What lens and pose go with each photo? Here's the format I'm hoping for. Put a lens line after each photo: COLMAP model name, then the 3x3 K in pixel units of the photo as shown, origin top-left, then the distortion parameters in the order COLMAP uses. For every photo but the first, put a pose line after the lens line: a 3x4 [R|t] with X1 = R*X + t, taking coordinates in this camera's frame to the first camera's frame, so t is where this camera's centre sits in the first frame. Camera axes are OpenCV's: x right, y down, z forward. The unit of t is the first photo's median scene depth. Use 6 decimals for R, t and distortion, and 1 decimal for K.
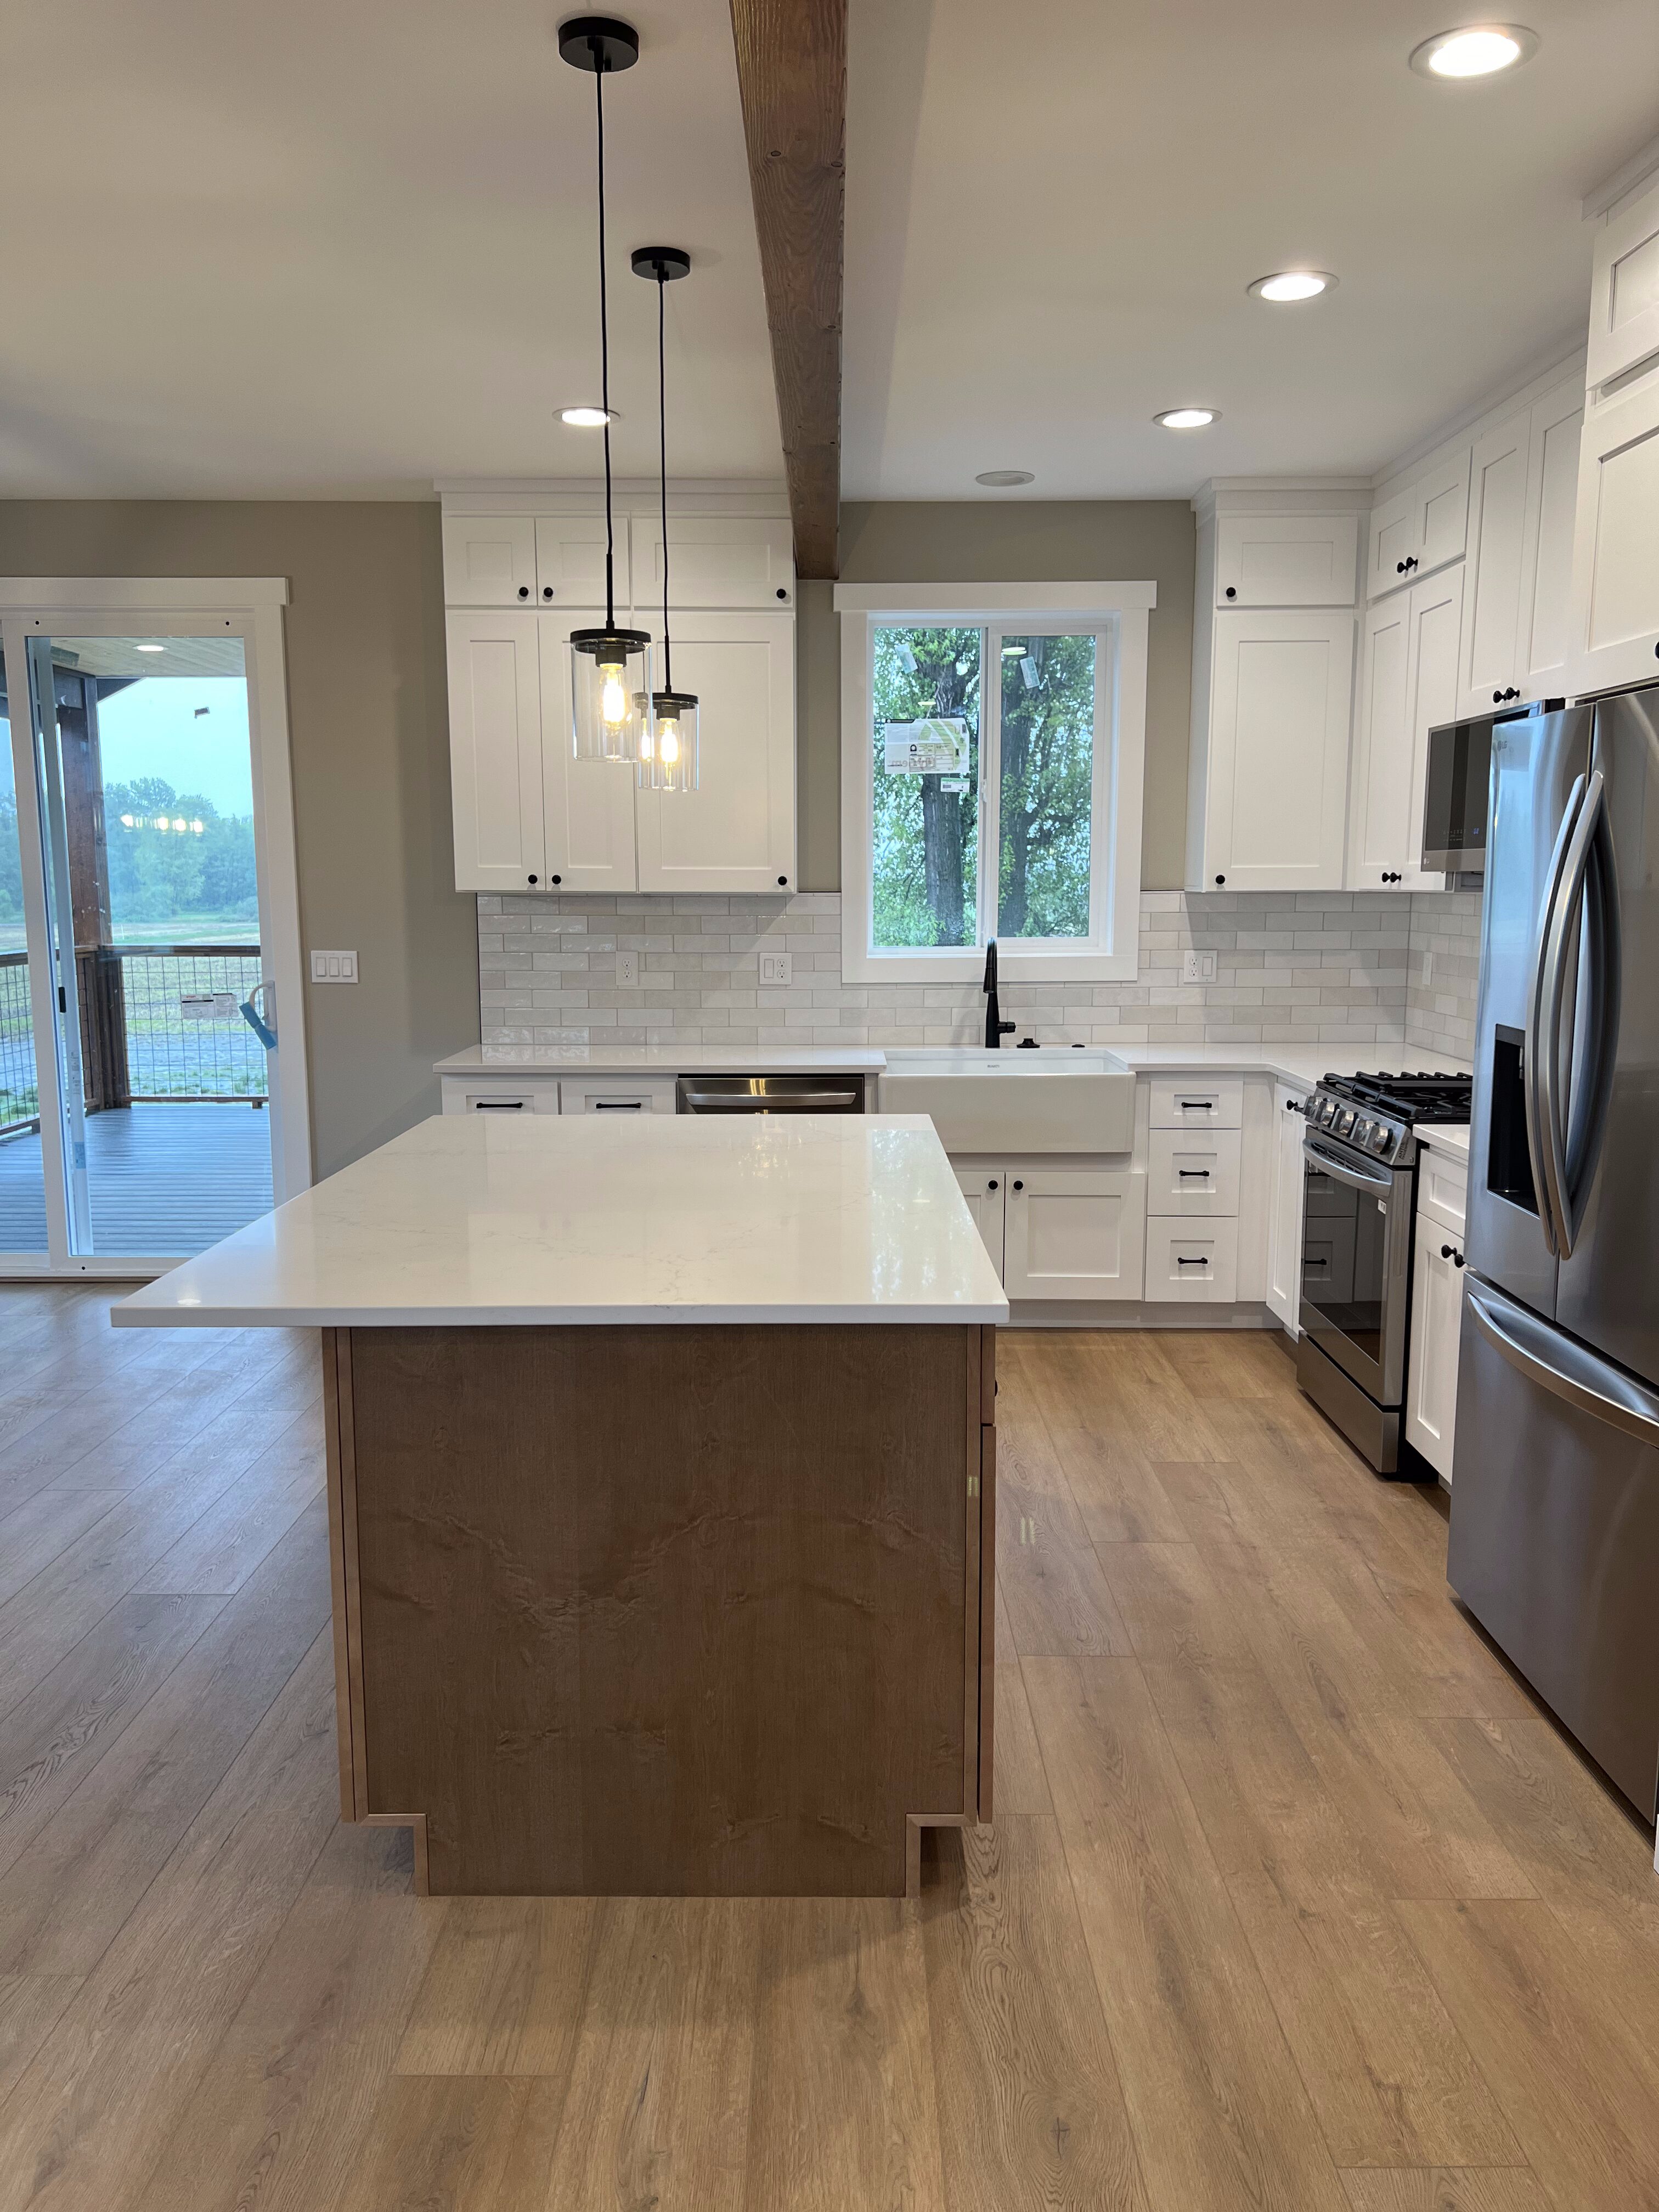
lens RADIAL K [[1661.3, 0, 828.5], [0, 1661.3, 1146.2], [0, 0, 1]] dist [0.098762, -0.133726]
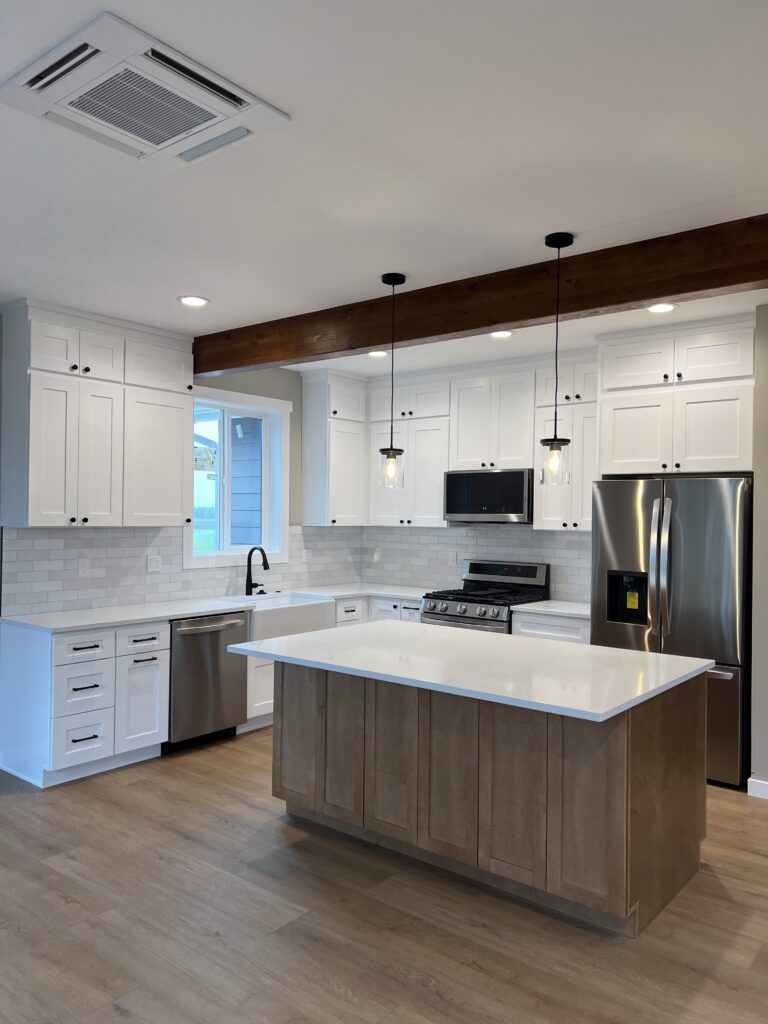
lens RADIAL K [[769.1, 0, 383.6], [0, 769.1, 530.6], [0, 0, 1]] dist [0.098762, -0.133726]
pose [[0.625835, -0.007491, 0.779920, -0.630684], [0.111426, 0.990556, -0.079899, -0.045078], [-0.771955, 0.136907, 0.620759, 0.227190]]
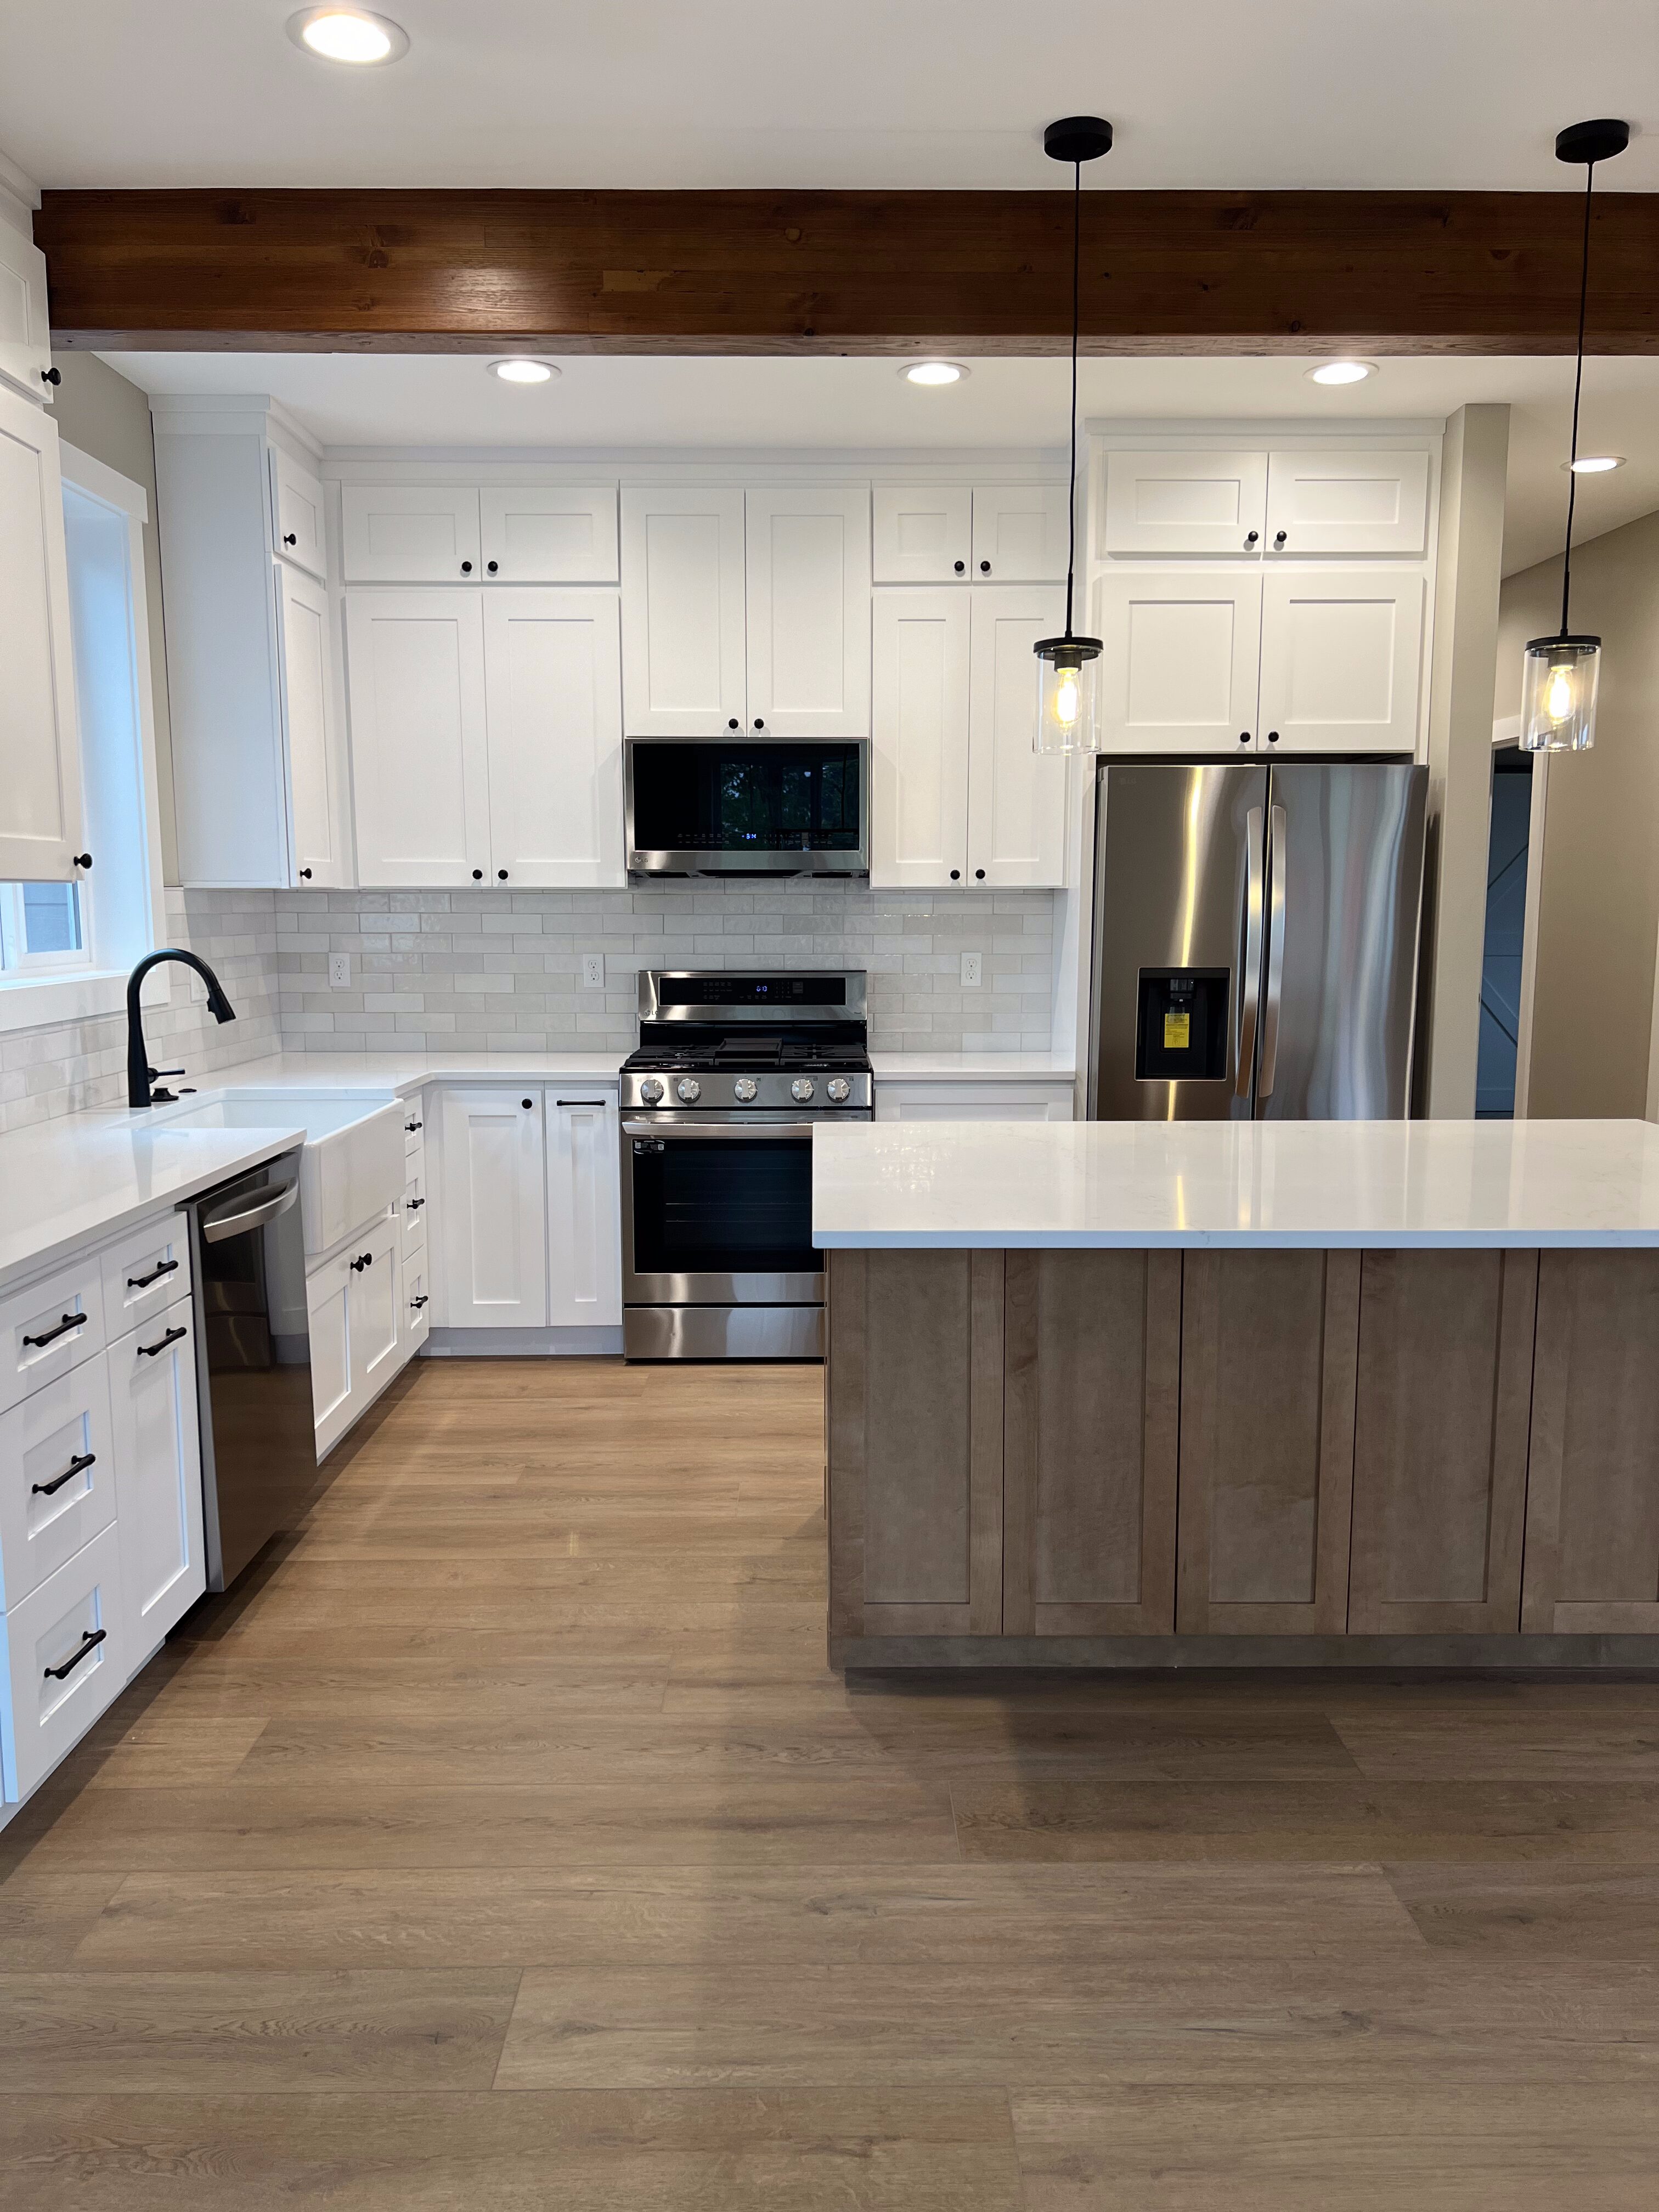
lens RADIAL K [[1661.3, 0, 828.5], [0, 1661.3, 1146.2], [0, 0, 1]] dist [0.098762, -0.133726]
pose [[-0.018412, -0.145468, 0.989192, -0.650797], [0.161911, 0.975867, 0.146522, -0.106647], [-0.986634, 0.162859, 0.005586, 0.763234]]
